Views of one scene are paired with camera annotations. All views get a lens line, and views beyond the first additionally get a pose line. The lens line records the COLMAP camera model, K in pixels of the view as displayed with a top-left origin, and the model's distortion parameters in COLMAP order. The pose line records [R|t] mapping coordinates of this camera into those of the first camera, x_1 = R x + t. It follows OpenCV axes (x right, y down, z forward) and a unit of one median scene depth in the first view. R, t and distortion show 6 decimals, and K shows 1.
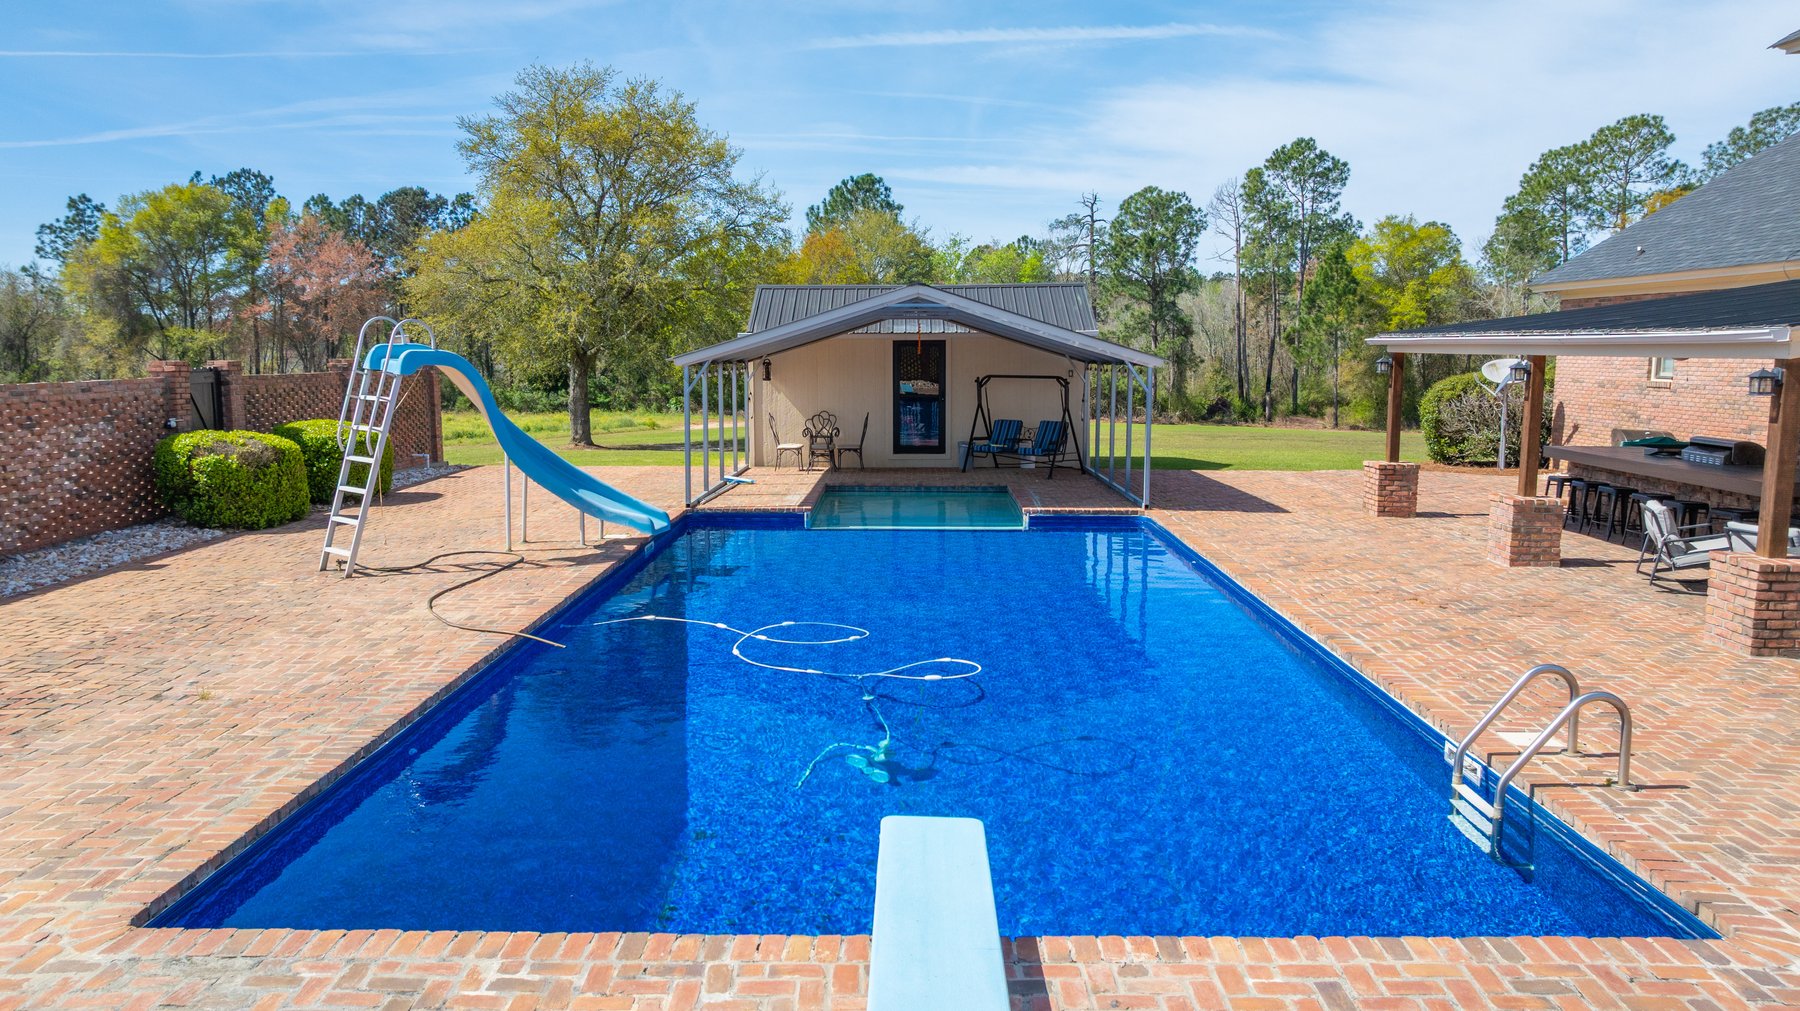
lens RADIAL K [[1277.7, 0, 898.5], [0, 1277.7, 500.5], [0, 0, 1]] dist [-0.048369, 0.057245]
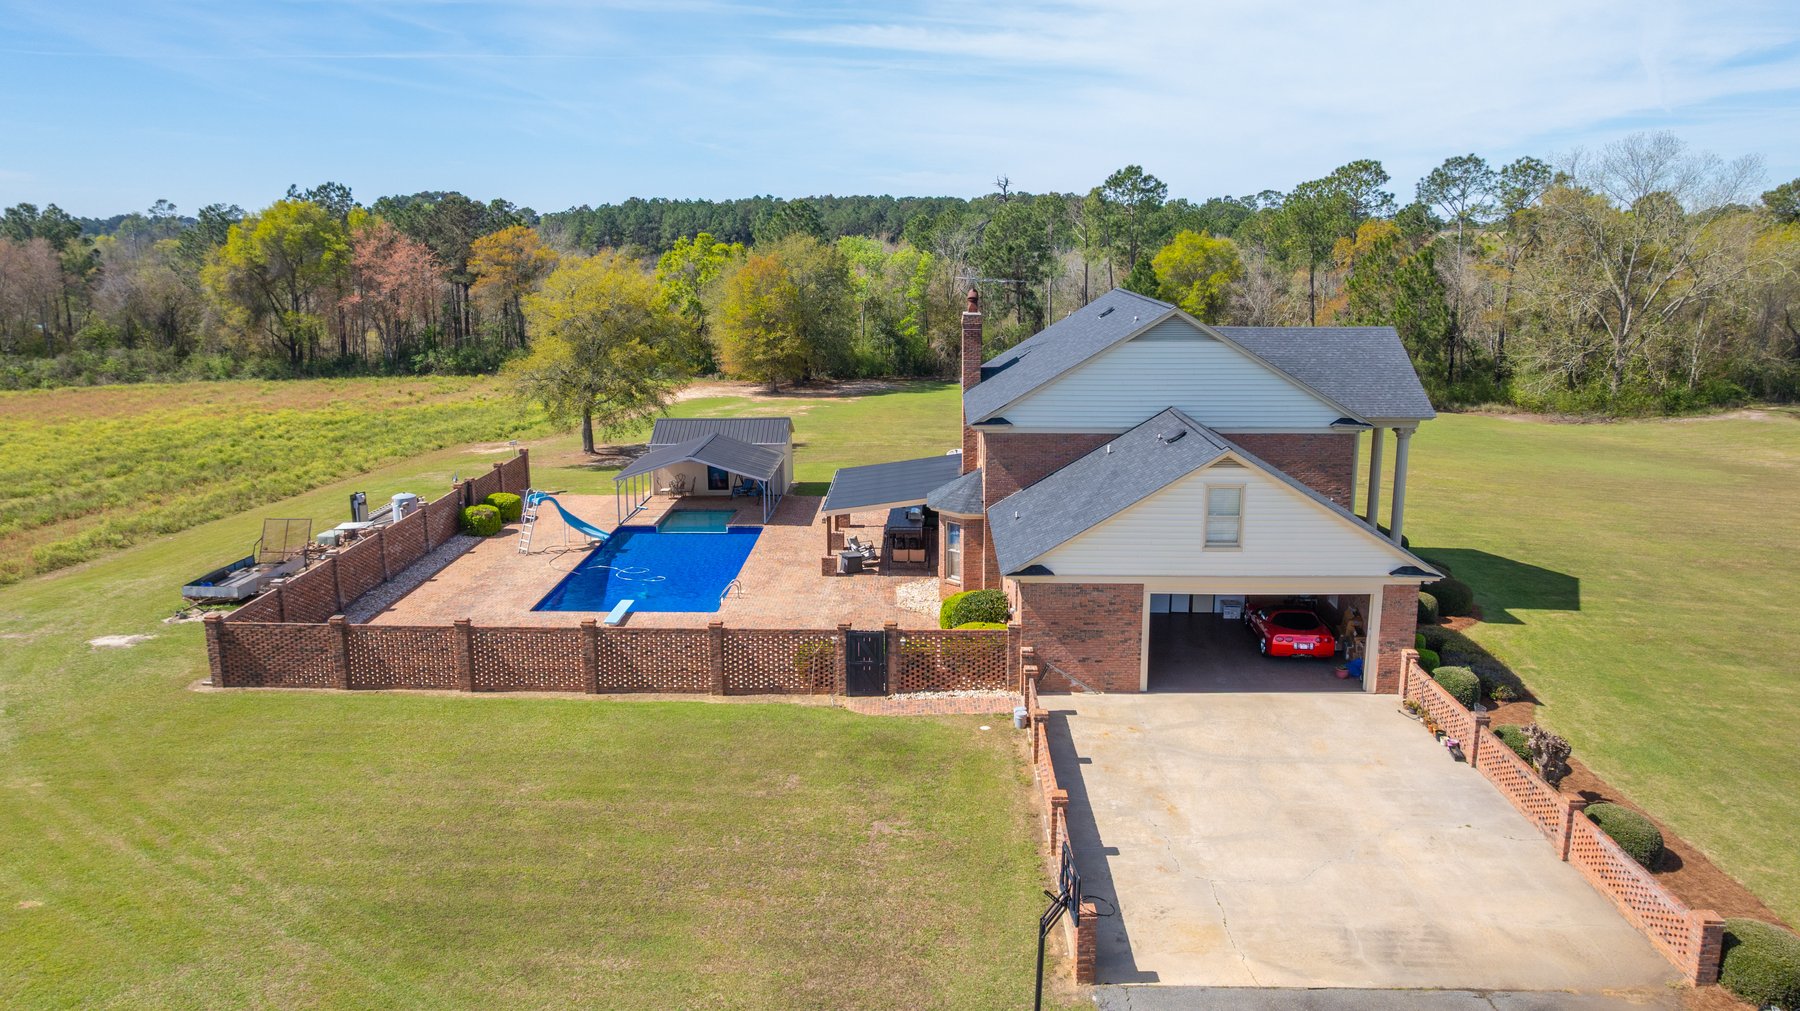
lens RADIAL K [[1267.5, 0, 900.0], [0, 1267.5, 505.5], [0, 0, 1]] dist [-0.023643, 0.003284]
pose [[0.999925, -0.001657, -0.012109, 0.520499], [0.002743, 0.995915, 0.090253, -0.296621], [0.011910, -0.090279, 0.995845, -1.930385]]
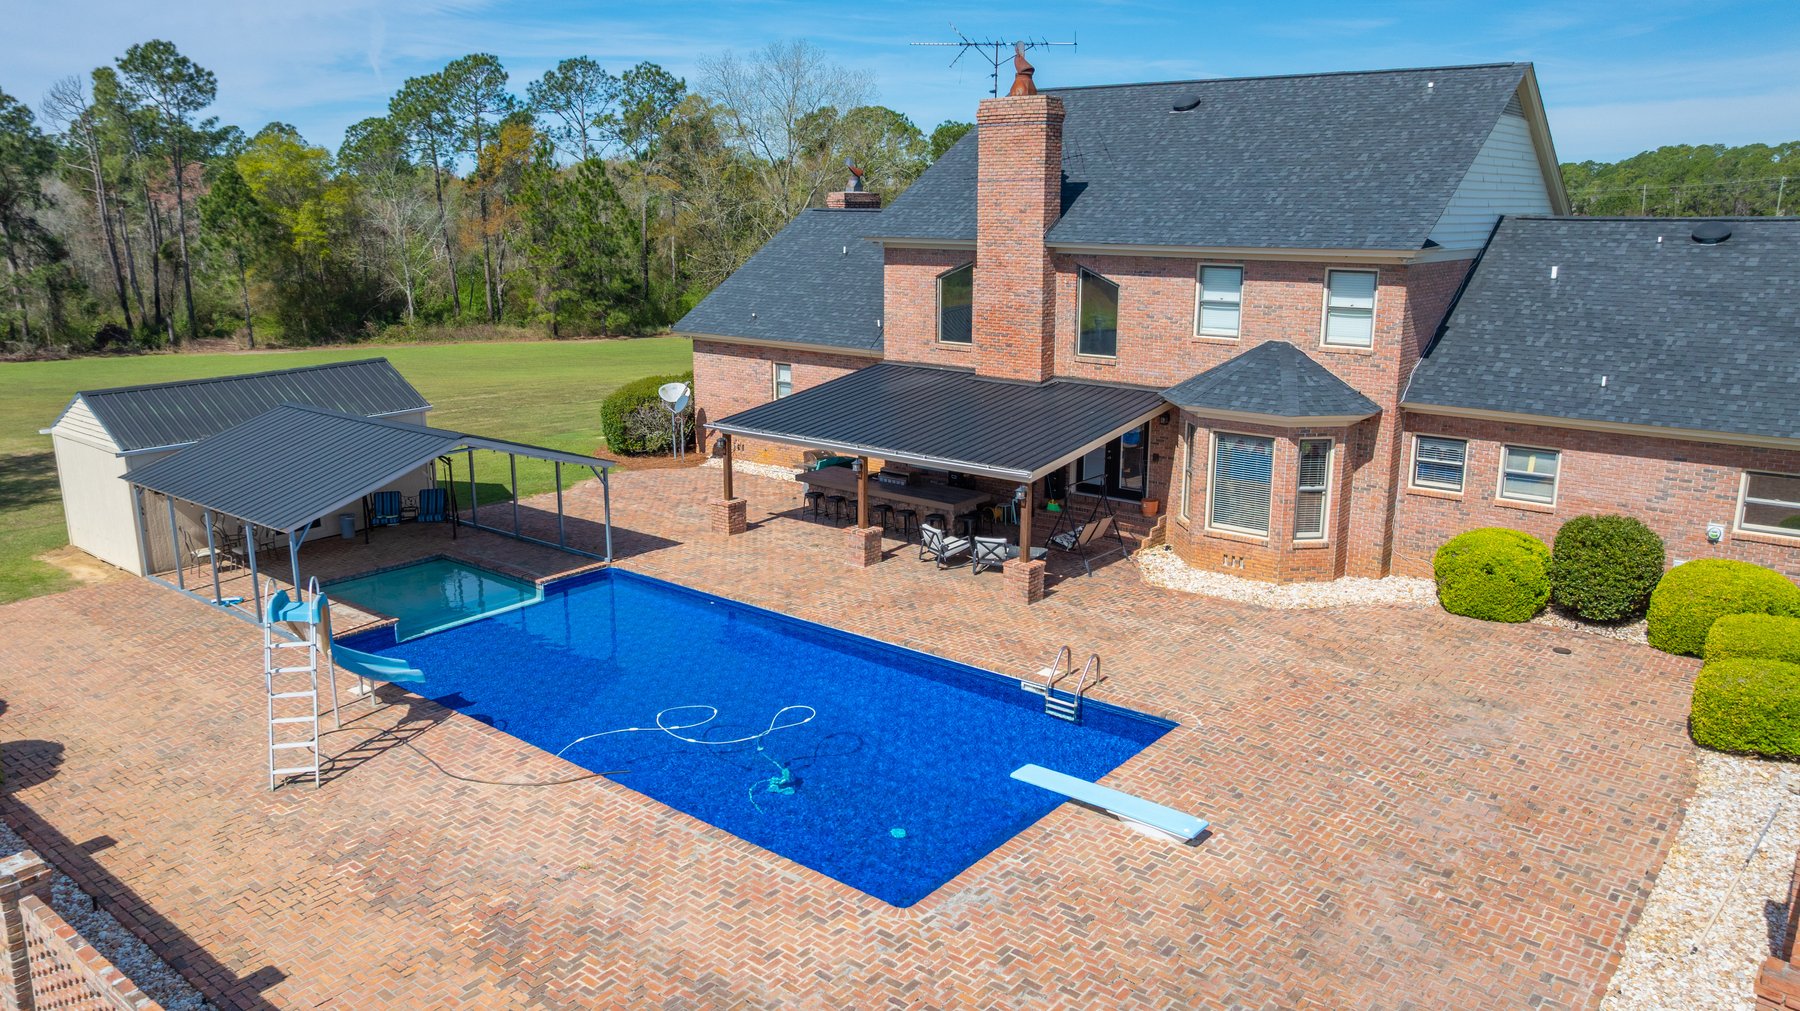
lens RADIAL K [[1262.2, 0, 904.8], [0, 1262.2, 516.9], [0, 0, 1]] dist [-0.038376, 0.043170]
pose [[0.619024, -0.192309, 0.761463, -0.639732], [0.095573, 0.980797, 0.170007, -0.239245], [-0.779535, -0.032463, 0.625517, -0.163073]]
